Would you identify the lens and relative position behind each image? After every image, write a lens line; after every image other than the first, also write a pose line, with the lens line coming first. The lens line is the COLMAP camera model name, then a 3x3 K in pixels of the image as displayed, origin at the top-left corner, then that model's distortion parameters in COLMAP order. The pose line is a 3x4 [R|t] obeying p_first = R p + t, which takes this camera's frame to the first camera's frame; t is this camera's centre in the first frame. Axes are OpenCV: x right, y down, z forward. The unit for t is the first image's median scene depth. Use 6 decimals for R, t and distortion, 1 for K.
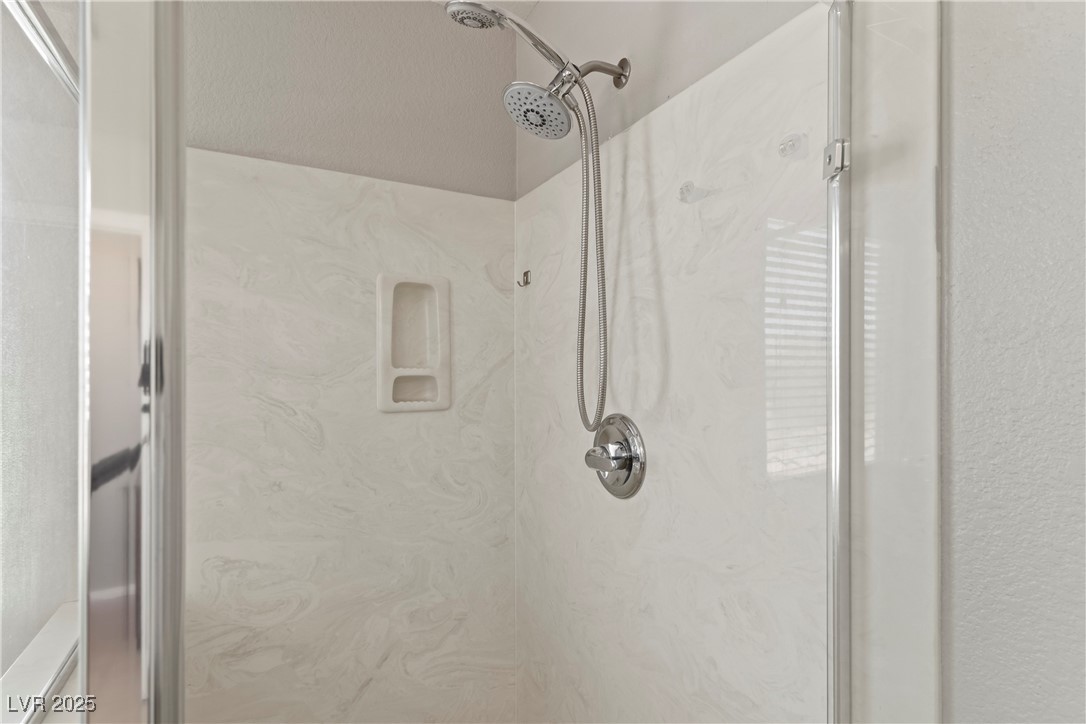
lens RADIAL K [[519.0, 0, 545.3], [0, 519.0, 365.5], [0, 0, 1]] dist [0.001879, -0.000099]
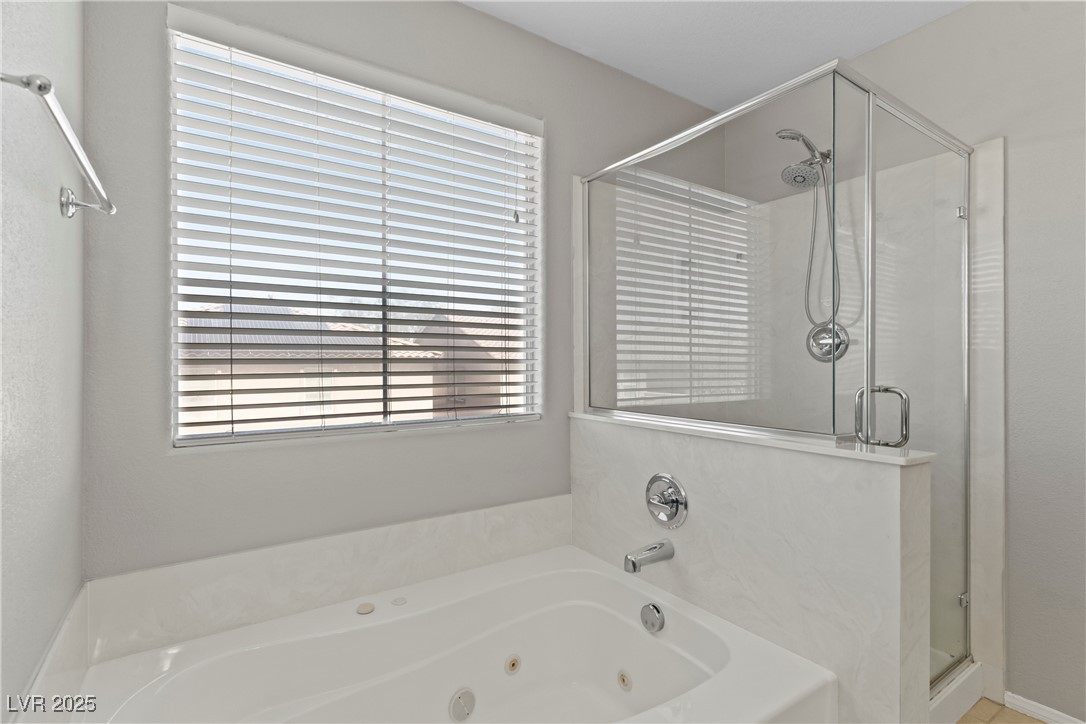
lens RADIAL K [[519.5, 0, 543.0], [0, 519.5, 362.0], [0, 0, 1]] dist [0.000886, 0.000189]
pose [[0.995324, 0.002106, 0.096570, -1.821431], [-0.002152, 0.999998, 0.000376, 0.392353], [-0.096569, -0.000582, 0.995326, -1.452430]]
